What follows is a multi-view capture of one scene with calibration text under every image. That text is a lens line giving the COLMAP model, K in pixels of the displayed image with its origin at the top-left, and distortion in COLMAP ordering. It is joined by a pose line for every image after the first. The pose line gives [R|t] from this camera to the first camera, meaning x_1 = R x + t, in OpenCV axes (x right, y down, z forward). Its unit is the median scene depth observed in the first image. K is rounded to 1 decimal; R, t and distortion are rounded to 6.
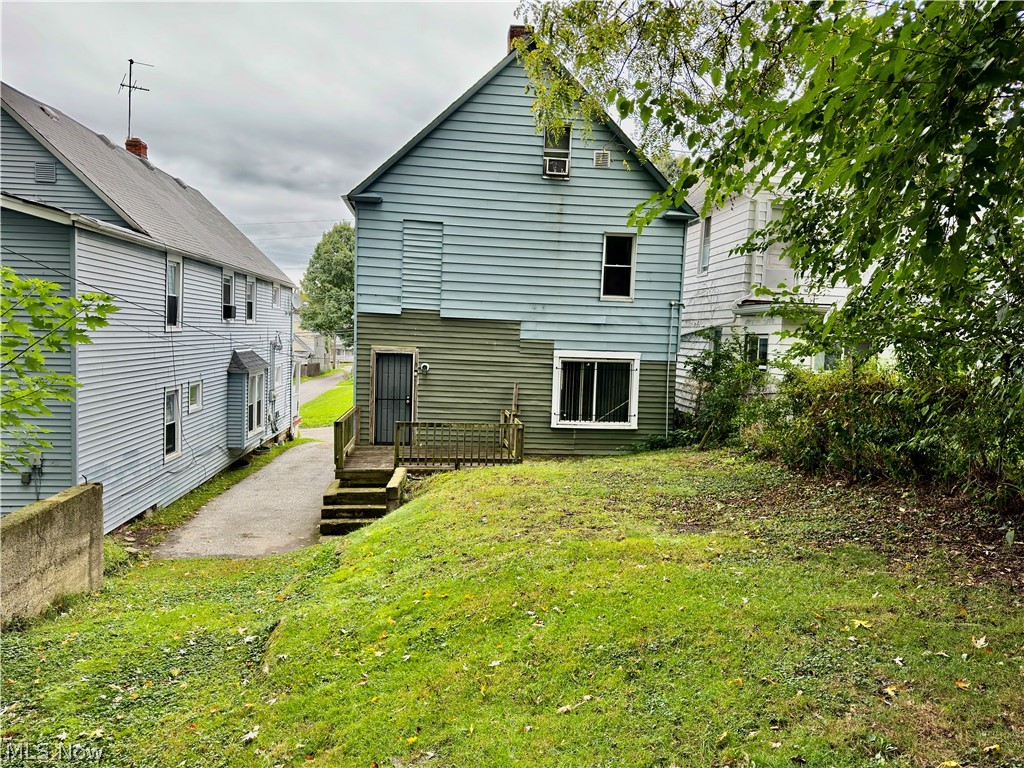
lens RADIAL K [[720.4, 0, 515.4], [0, 720.4, 382.0], [0, 0, 1]] dist [0.058493, -0.070641]
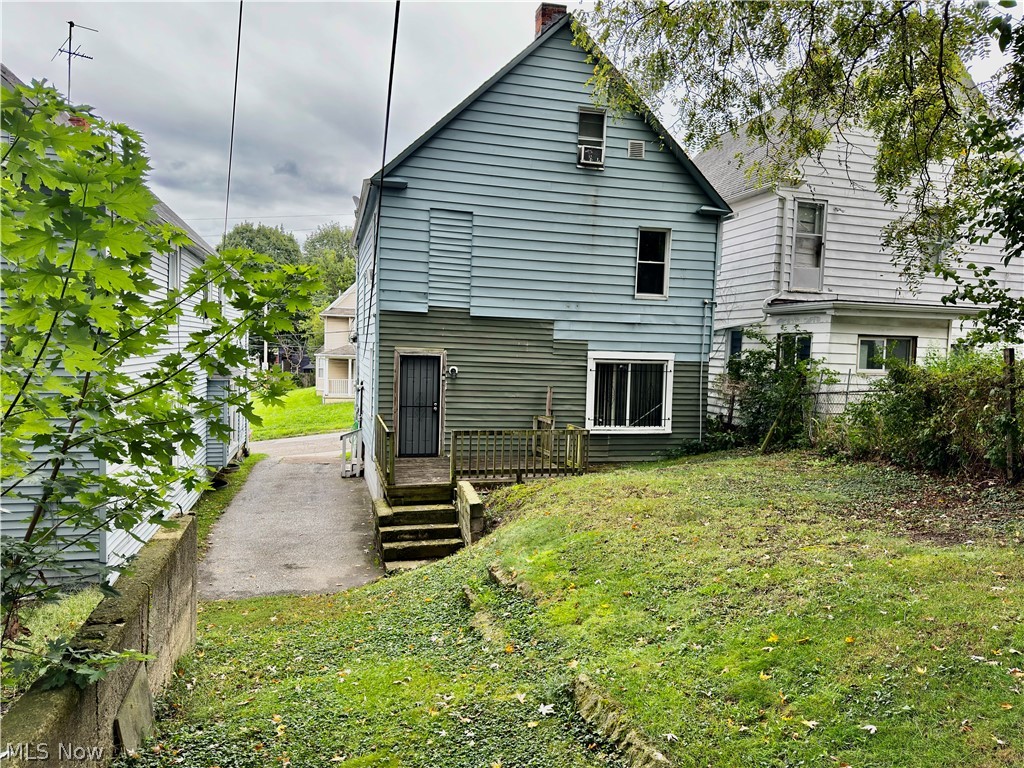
lens RADIAL K [[720.4, 0, 513.9], [0, 720.4, 387.0], [0, 0, 1]] dist [0.058493, -0.070641]
pose [[0.988246, -0.013956, 0.152231, -0.188543], [0.014557, 0.999890, -0.002837, 0.003923], [-0.152174, 0.005020, 0.988341, 0.086667]]
